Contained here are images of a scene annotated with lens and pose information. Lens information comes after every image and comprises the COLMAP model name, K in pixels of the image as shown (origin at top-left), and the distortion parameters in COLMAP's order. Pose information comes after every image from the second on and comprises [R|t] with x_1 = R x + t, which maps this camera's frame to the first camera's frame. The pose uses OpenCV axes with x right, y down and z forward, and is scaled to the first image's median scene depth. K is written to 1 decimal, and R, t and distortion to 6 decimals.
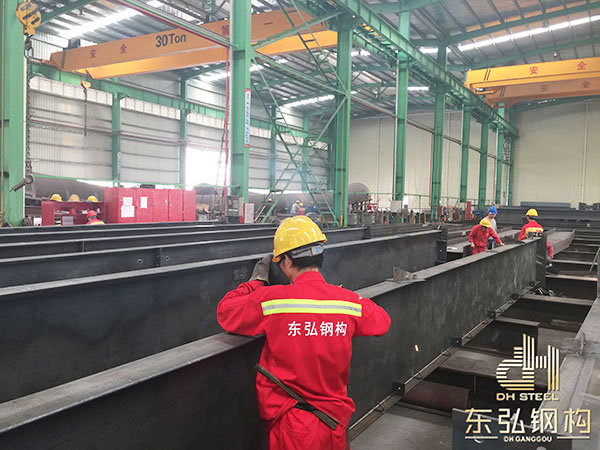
lens RADIAL K [[514.1, 0, 300.0], [0, 514.1, 225.0], [0, 0, 1]] dist [0.052949, -0.005913]
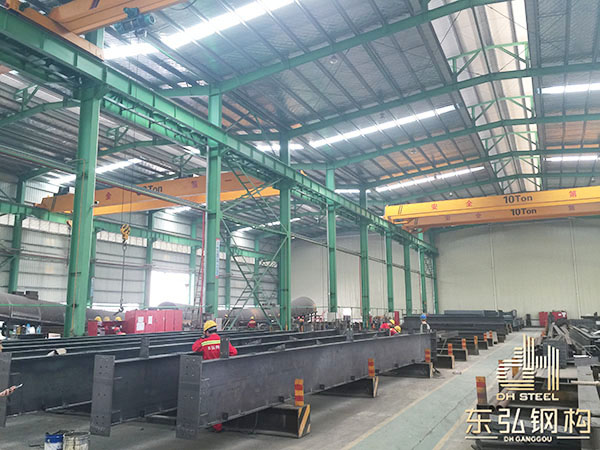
lens RADIAL K [[514.1, 0, 300.0], [0, 514.1, 225.0], [0, 0, 1]] dist [0.052949, -0.005913]
pose [[0.995248, -0.014233, 0.096323, -0.003965], [0.034772, 0.975979, -0.215072, 0.008450], [-0.090948, 0.217399, 0.971836, -0.184306]]
